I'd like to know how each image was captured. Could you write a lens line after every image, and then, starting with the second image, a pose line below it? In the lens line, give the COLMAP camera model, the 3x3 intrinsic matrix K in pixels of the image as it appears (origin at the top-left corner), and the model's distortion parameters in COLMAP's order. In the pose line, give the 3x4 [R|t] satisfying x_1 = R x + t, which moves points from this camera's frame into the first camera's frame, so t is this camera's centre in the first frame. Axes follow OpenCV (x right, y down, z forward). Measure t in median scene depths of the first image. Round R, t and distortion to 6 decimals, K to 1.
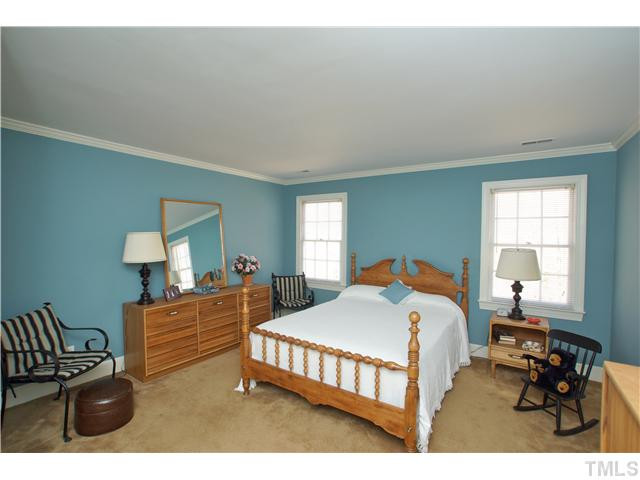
lens RADIAL K [[307.5, 0, 320.0], [0, 307.5, 240.0], [0, 0, 1]] dist [-0.018759, 0.000364]
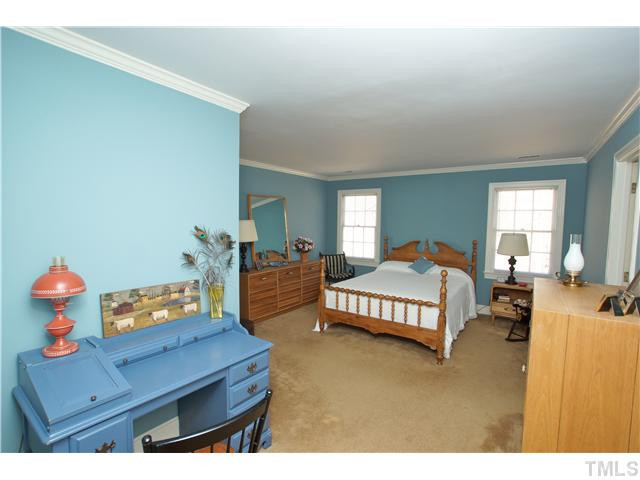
lens RADIAL K [[325.2, 0, 320.0], [0, 325.2, 240.0], [0, 0, 1]] dist [0.000160, -0.000081]
pose [[0.999976, 0.004353, 0.005444, -0.225299], [-0.004594, 0.998978, 0.044974, -0.002651], [-0.005242, -0.044998, 0.998973, -0.448655]]
